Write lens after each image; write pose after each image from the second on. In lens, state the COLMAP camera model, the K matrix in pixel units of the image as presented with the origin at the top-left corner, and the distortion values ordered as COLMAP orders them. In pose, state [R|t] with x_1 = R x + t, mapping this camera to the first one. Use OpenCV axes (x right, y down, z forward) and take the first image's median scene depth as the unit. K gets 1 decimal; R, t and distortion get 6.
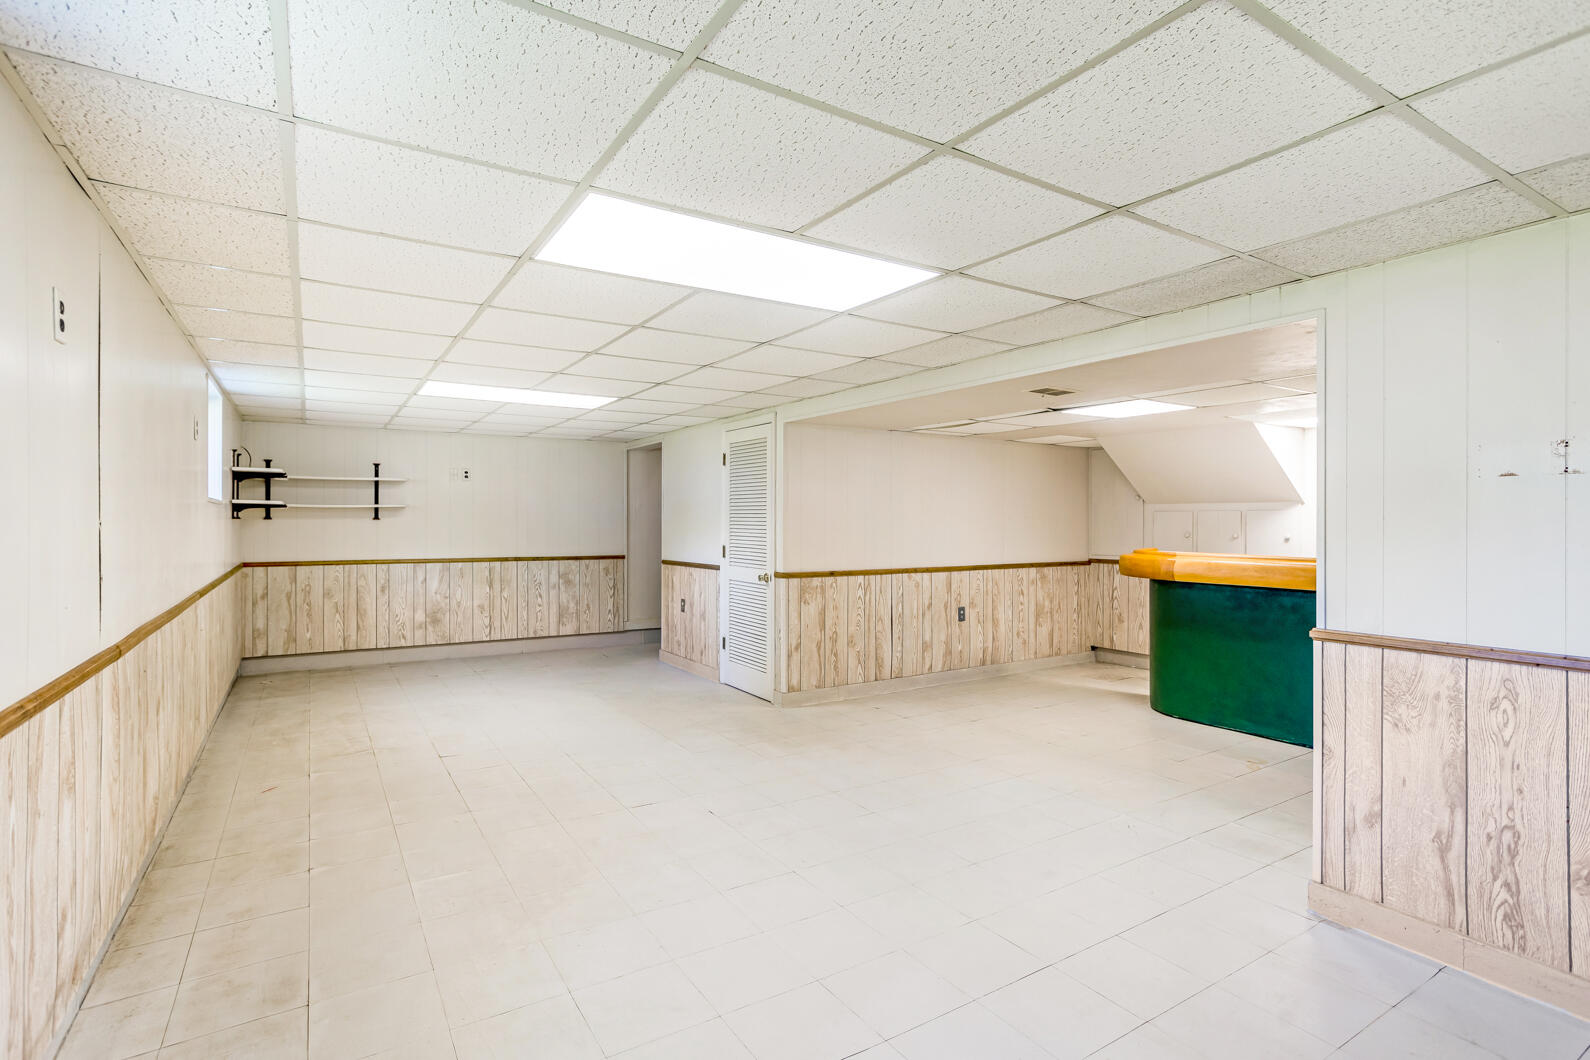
lens RADIAL K [[776.7, 0, 795.0], [0, 776.7, 530.0], [0, 0, 1]] dist [-0.049788, 0.029227]
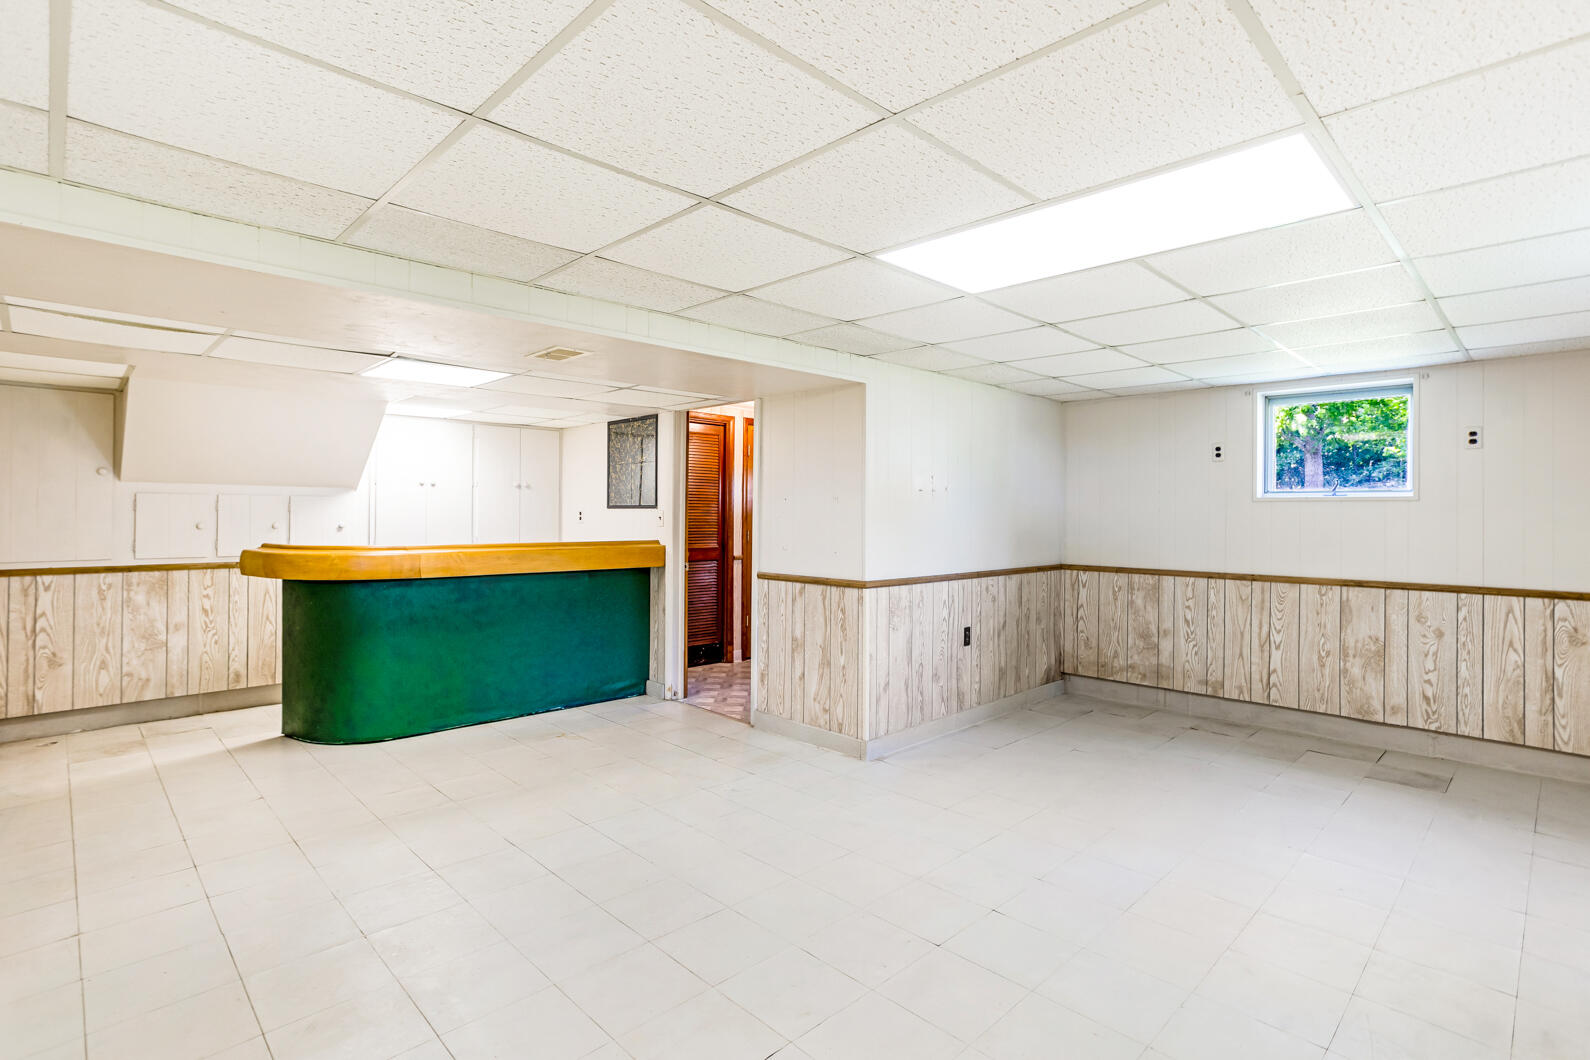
lens RADIAL K [[776.7, 0, 795.0], [0, 776.7, 530.0], [0, 0, 1]] dist [-0.049788, 0.029227]
pose [[-0.208623, -0.032129, 0.977468, -0.527920], [0.002560, 0.999439, 0.033397, -0.019421], [-0.977993, 0.009470, -0.208424, 0.924654]]
